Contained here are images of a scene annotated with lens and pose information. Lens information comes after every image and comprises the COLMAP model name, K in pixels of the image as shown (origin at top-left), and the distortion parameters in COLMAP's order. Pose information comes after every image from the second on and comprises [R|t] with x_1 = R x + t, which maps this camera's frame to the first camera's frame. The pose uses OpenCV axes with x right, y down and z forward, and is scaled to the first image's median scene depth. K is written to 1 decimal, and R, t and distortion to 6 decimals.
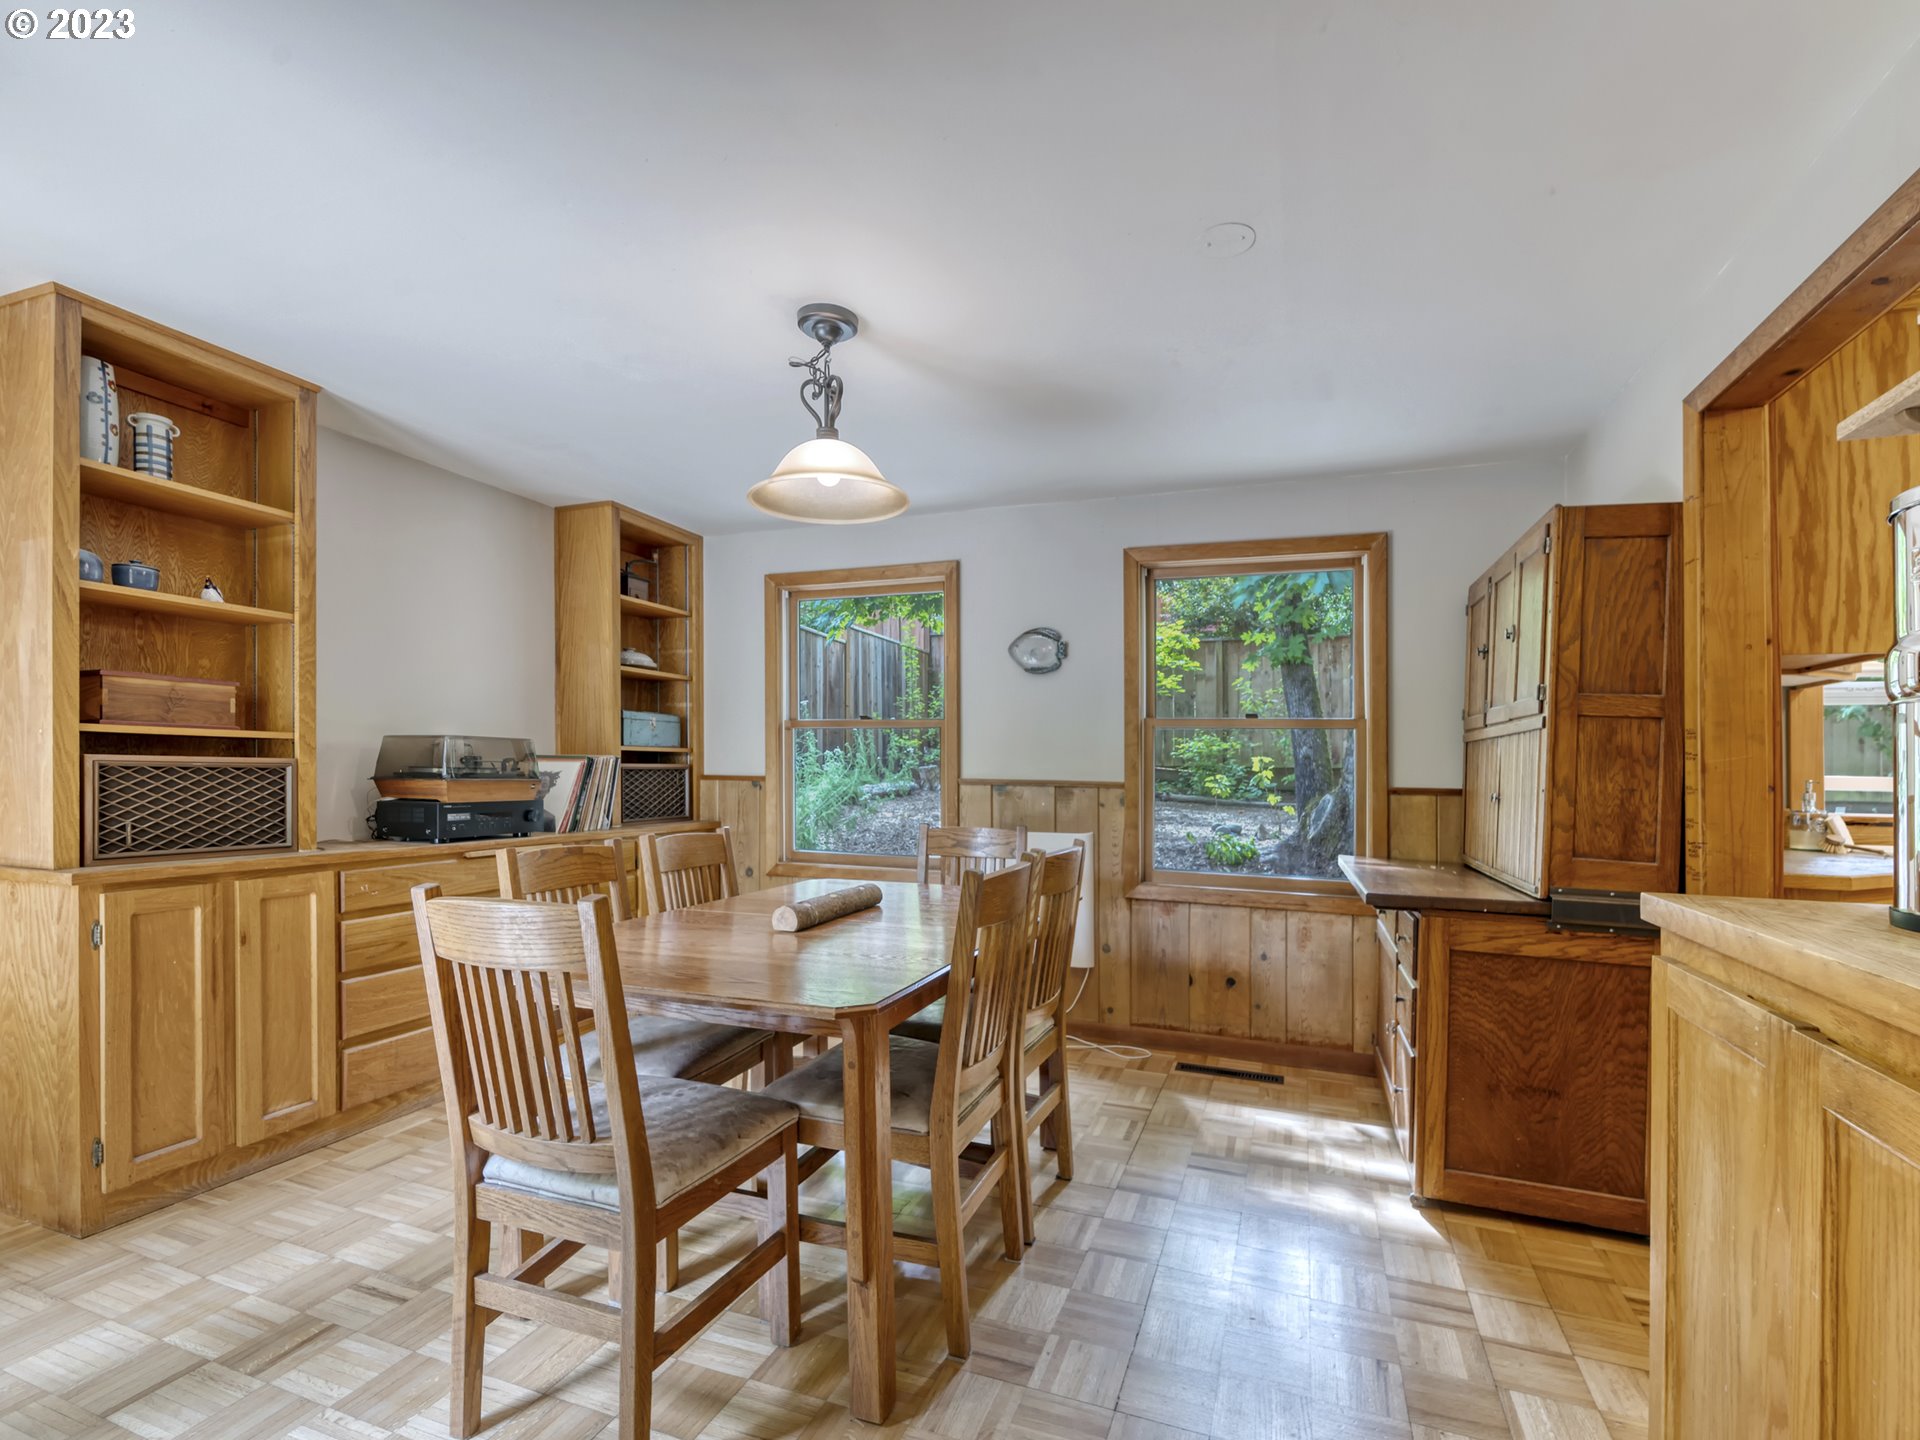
lens RADIAL K [[864.9, 0, 964.0], [0, 864.9, 728.2], [0, 0, 1]] dist [-0.019741, -0.000844]
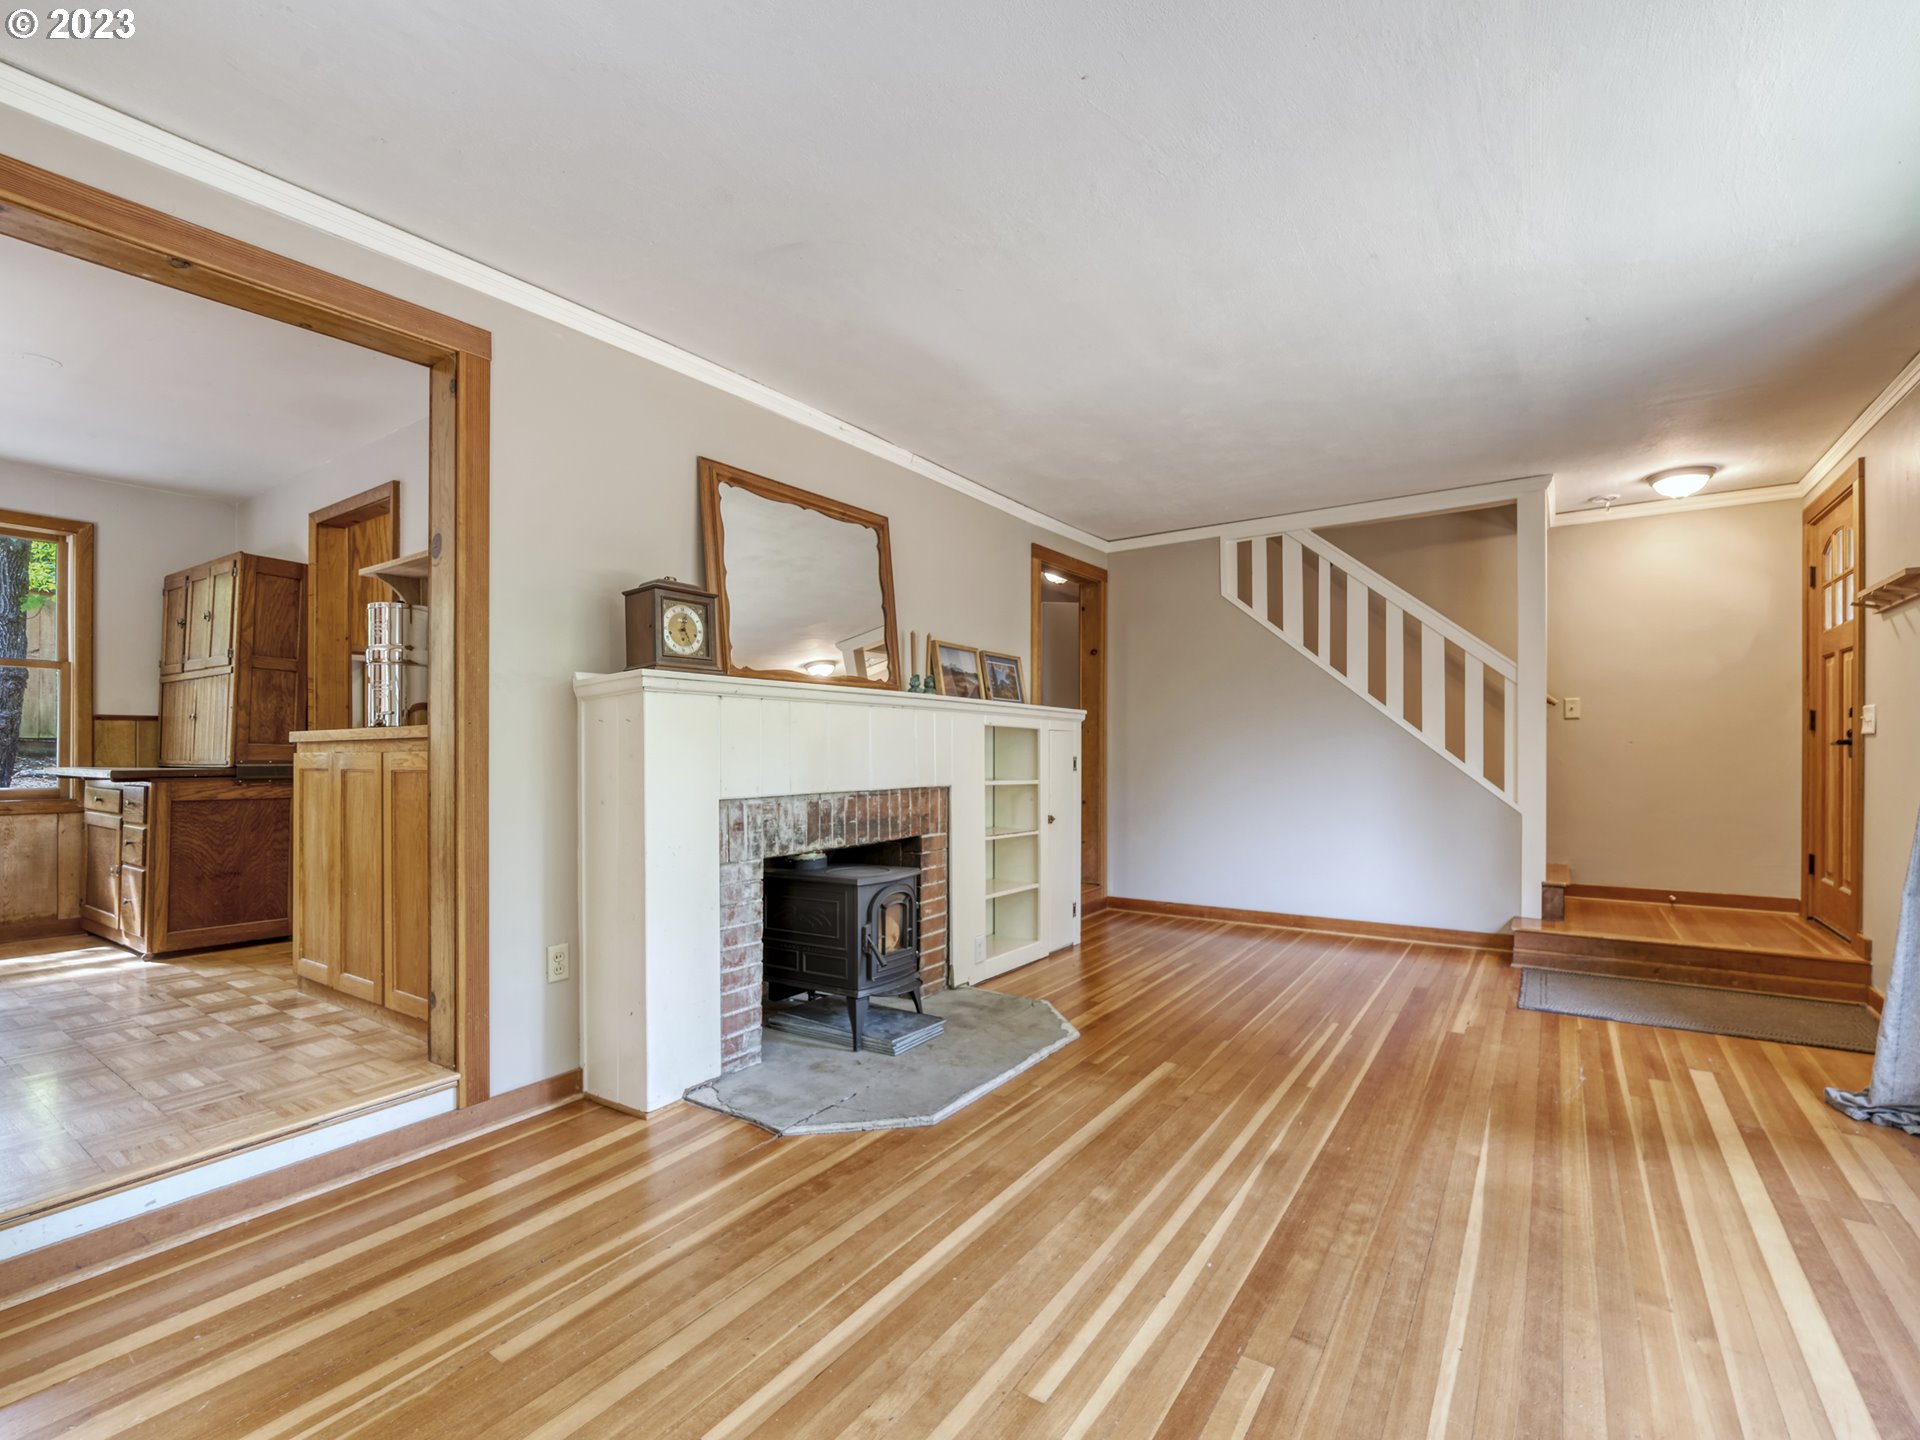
lens RADIAL K [[890.8, 0, 938.9], [0, 890.8, 752.5], [0, 0, 1]] dist [0.019640, -0.000566]
pose [[0.260573, -0.023990, 0.965156, -0.778654], [-0.033234, 0.998876, 0.033800, 0.053695], [-0.964882, -0.040884, 0.259482, -0.945710]]
